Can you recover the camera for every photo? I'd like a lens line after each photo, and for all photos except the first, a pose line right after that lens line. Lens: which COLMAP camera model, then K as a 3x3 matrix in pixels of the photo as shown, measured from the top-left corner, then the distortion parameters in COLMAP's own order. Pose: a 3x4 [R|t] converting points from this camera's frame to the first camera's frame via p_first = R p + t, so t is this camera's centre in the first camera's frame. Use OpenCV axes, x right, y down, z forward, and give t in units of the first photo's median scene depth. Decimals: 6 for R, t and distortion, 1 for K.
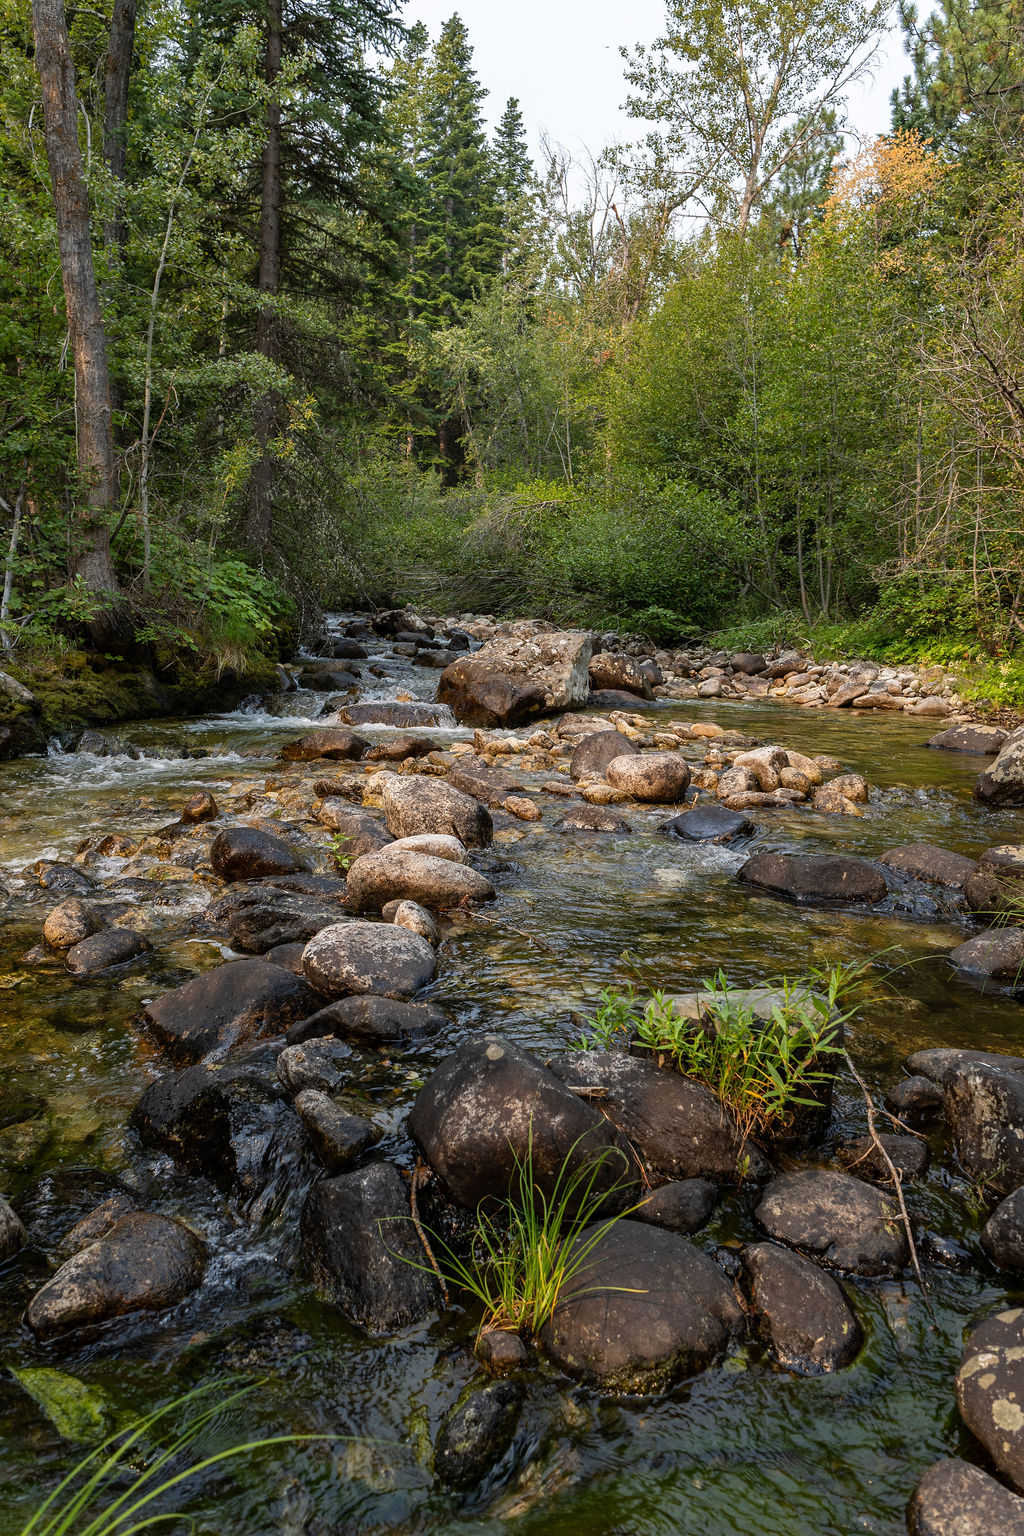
lens RADIAL K [[1053.2, 0, 506.7], [0, 1053.2, 770.1], [0, 0, 1]] dist [0.026550, -0.015576]
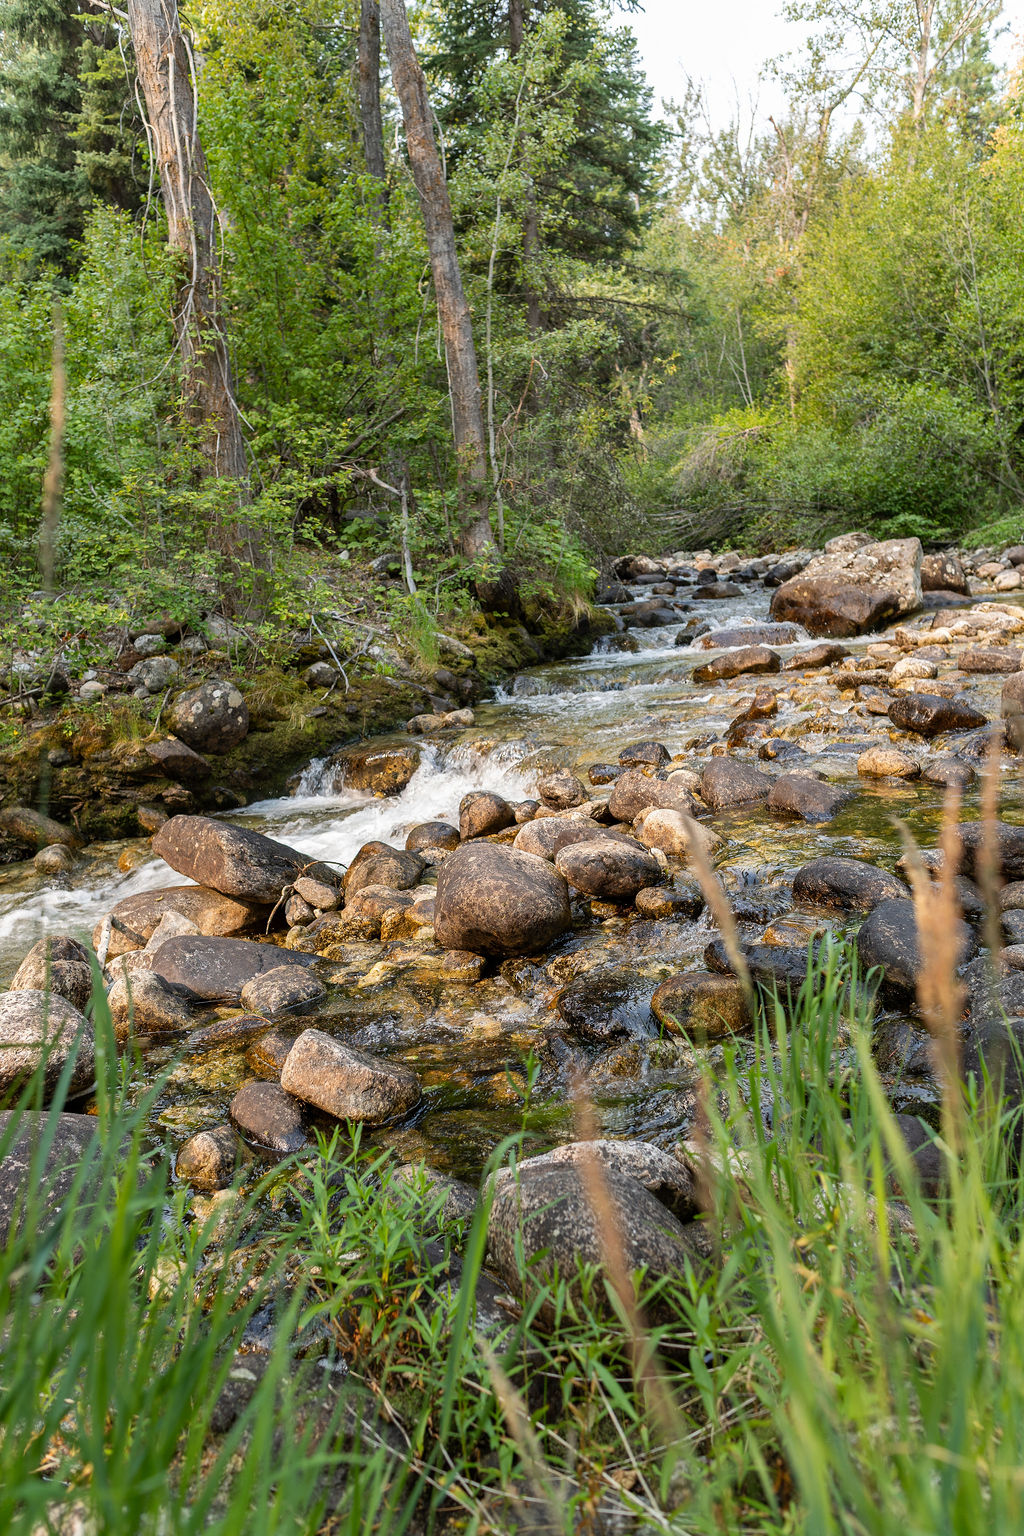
lens RADIAL K [[1053.2, 0, 514.9], [0, 1053.2, 769.1], [0, 0, 1]] dist [0.026550, -0.015576]
pose [[0.985759, -0.106204, -0.130383, -0.204565], [0.111537, 0.993169, 0.034286, 0.016896], [0.125851, -0.048340, 0.990871, -0.094398]]
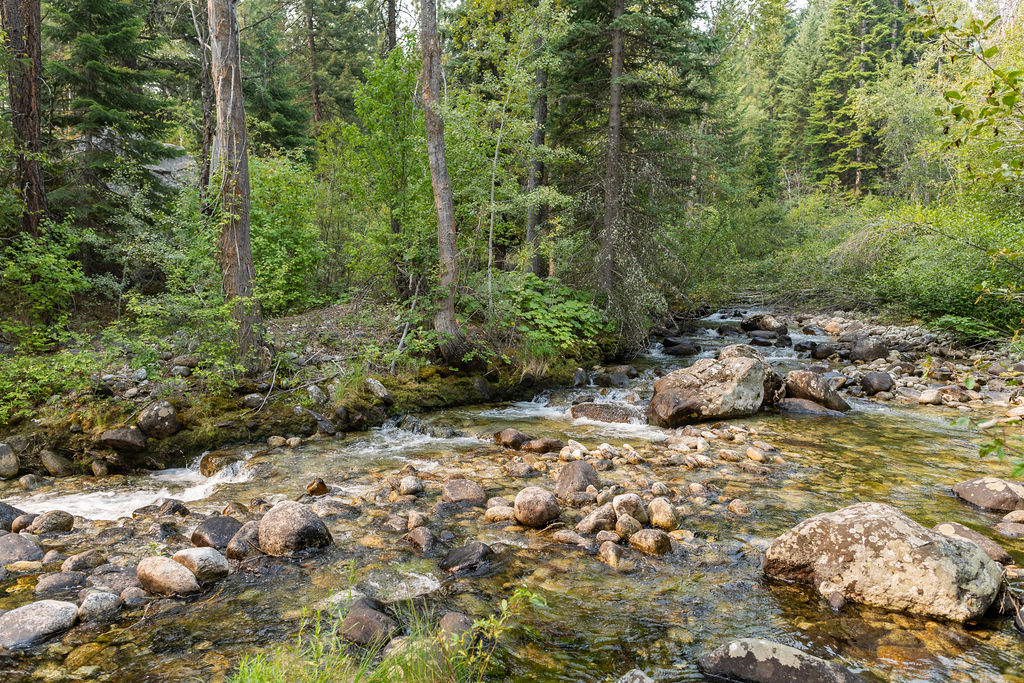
lens RADIAL K [[702.1, 0, 510.4], [0, 702.1, 343.5], [0, 0, 1]] dist [0.026550, -0.015576]
pose [[0.819045, 0.019478, -0.573399, 0.332207], [-0.061773, 0.996608, -0.054382, -0.081519], [0.570395, 0.079962, 0.817469, 0.087285]]
